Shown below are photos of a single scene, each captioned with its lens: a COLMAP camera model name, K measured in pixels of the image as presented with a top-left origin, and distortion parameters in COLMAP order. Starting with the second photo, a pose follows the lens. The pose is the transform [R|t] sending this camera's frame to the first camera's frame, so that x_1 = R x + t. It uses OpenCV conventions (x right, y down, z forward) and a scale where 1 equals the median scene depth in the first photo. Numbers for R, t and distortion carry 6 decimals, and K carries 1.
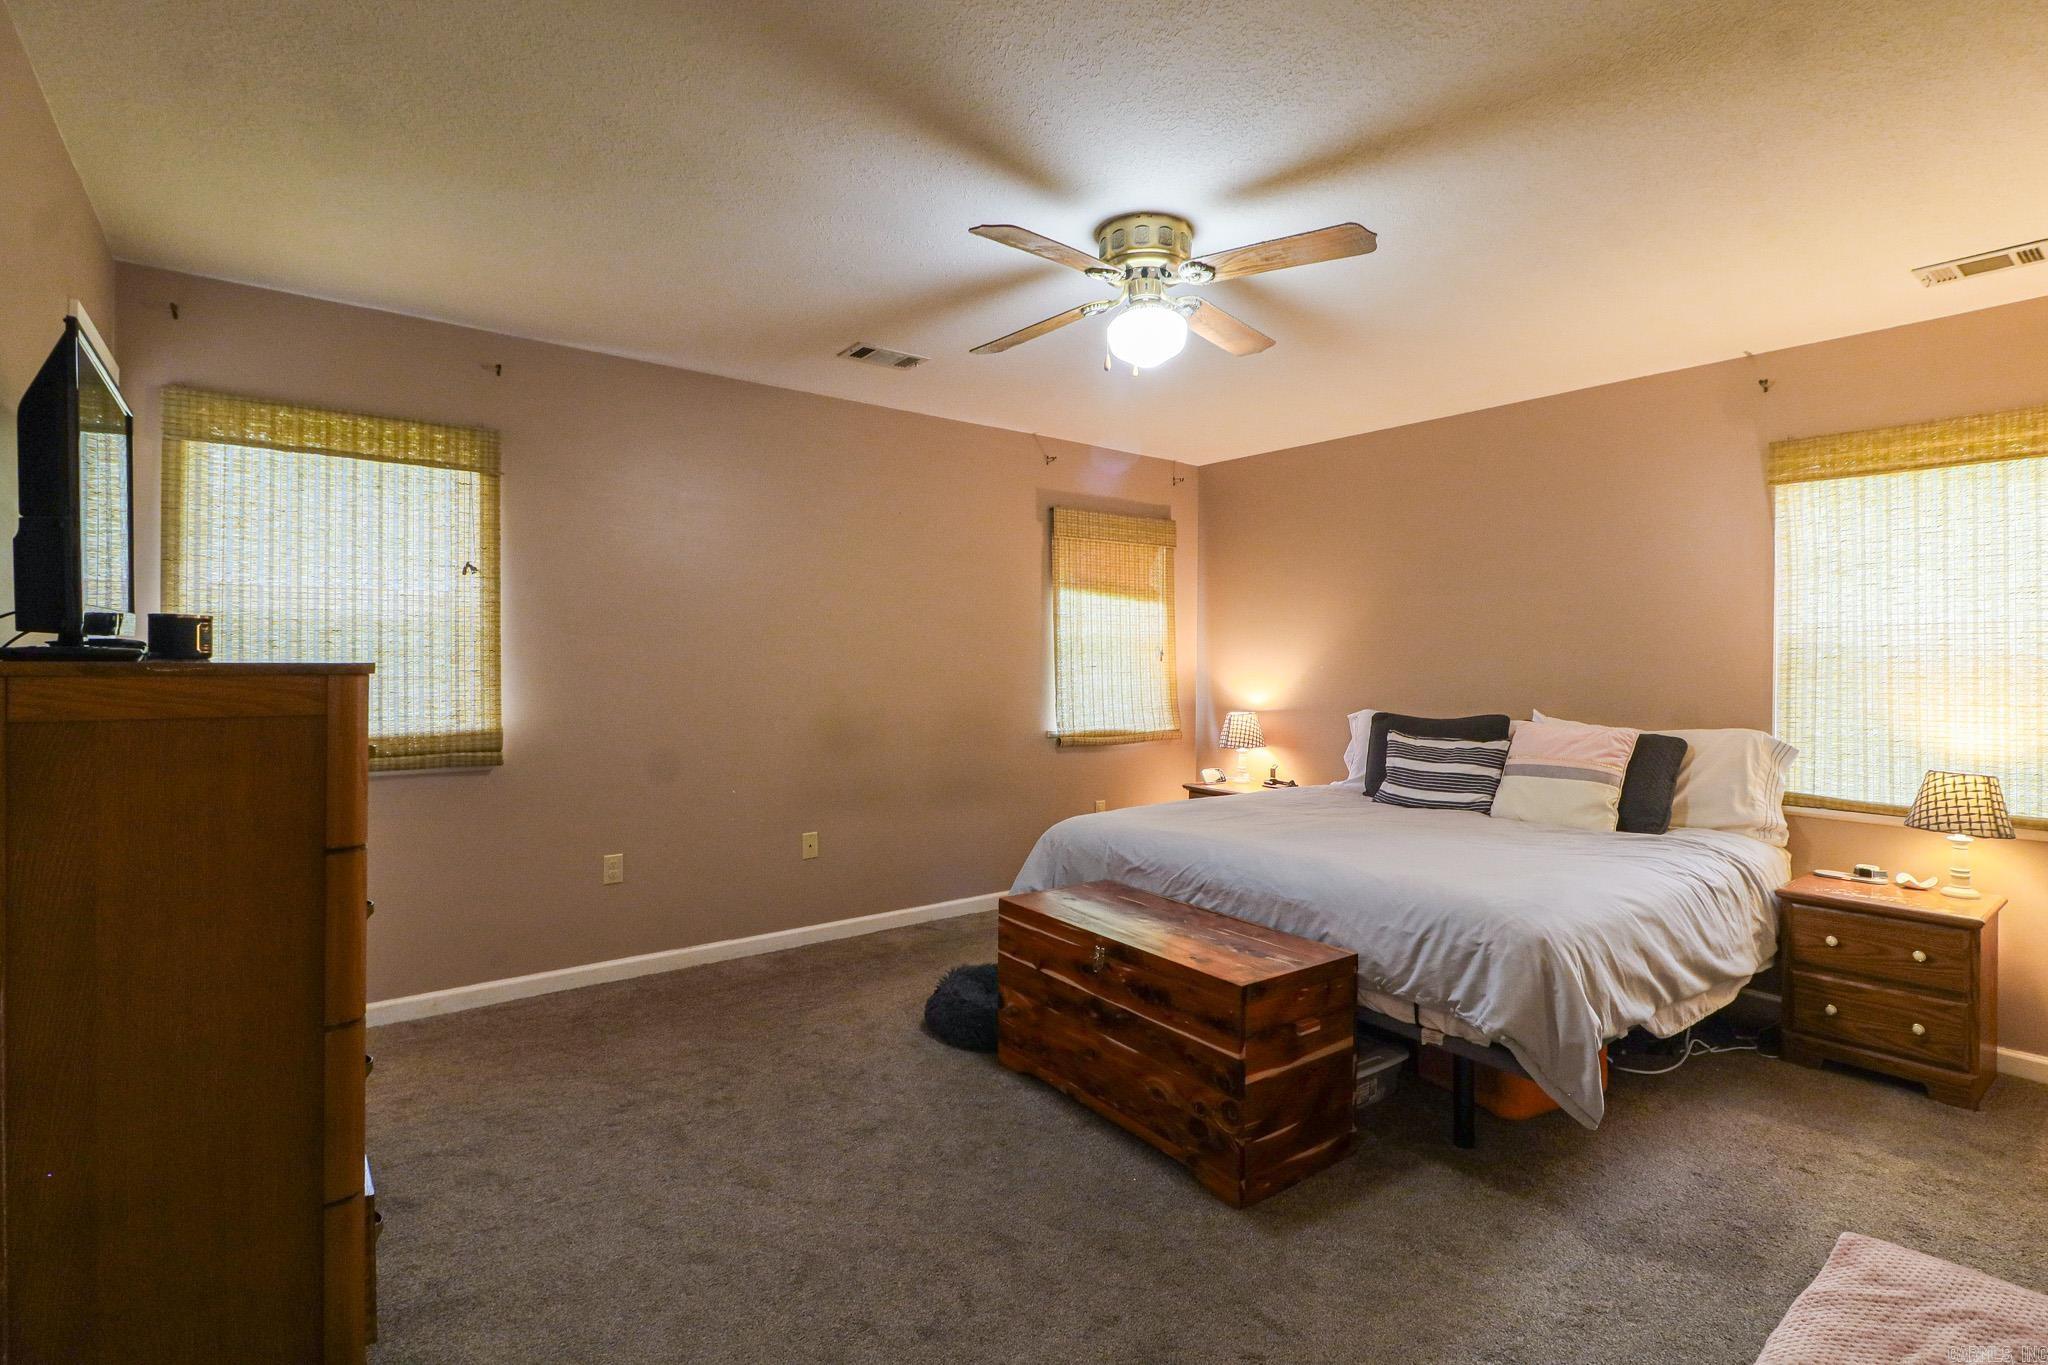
lens RADIAL K [[978.3, 0, 1031.4], [0, 978.3, 673.9], [0, 0, 1]] dist [0.018213, -0.023401]
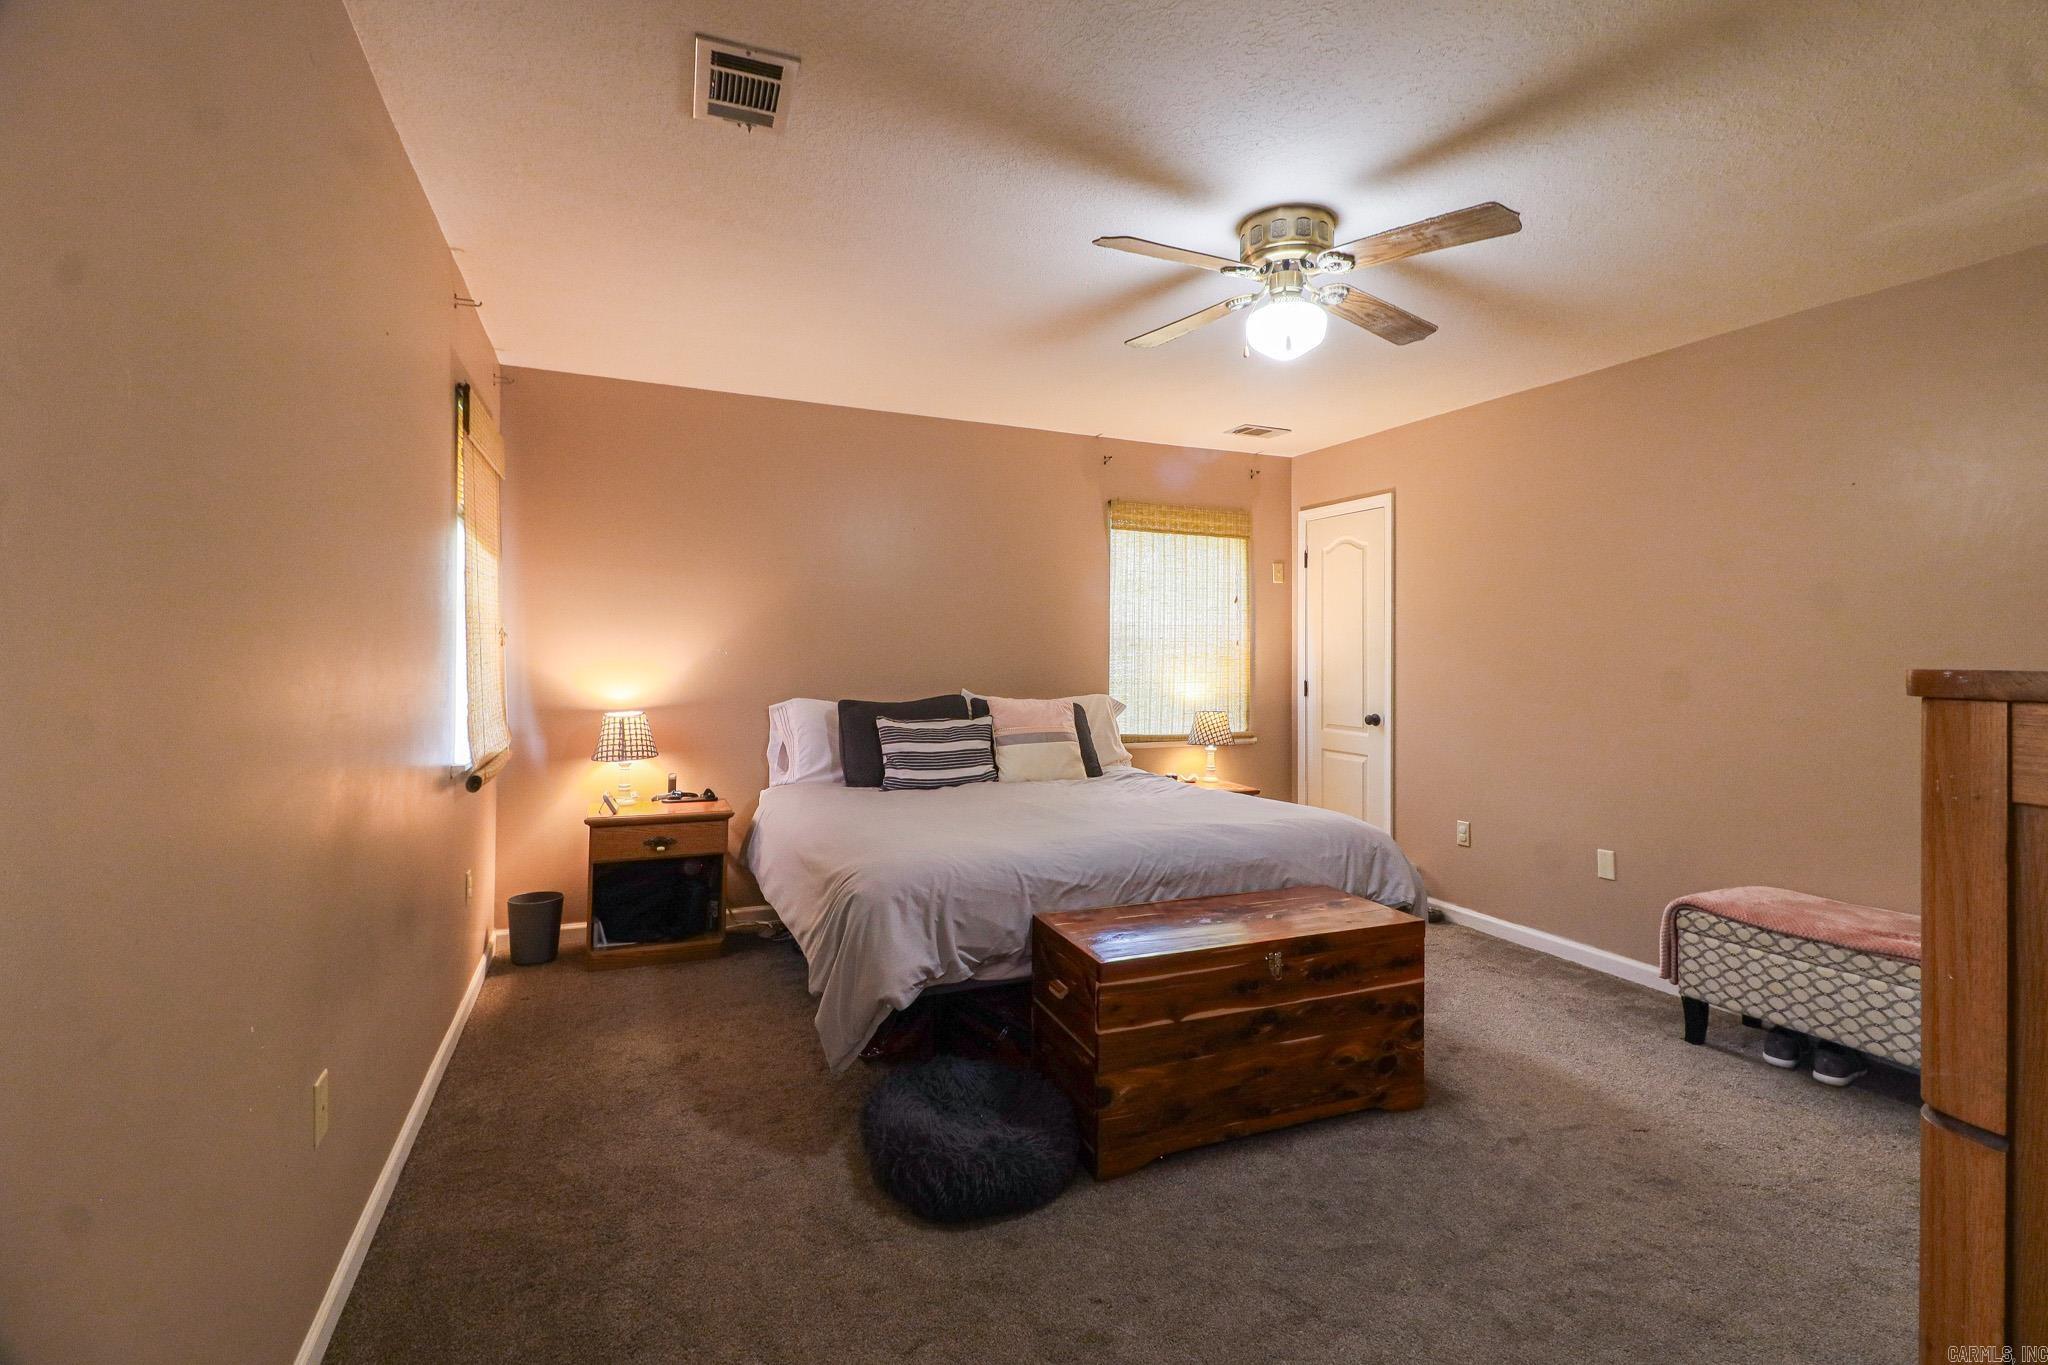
lens RADIAL K [[949.7, 0, 1072.5], [0, 949.7, 644.4], [0, 0, 1]] dist [0.011438, -0.021871]
pose [[0.218554, 0.001895, 0.975823, -0.746673], [0.007841, 0.999962, -0.003698, -0.014598], [-0.975793, 0.008460, 0.218531, 0.847311]]
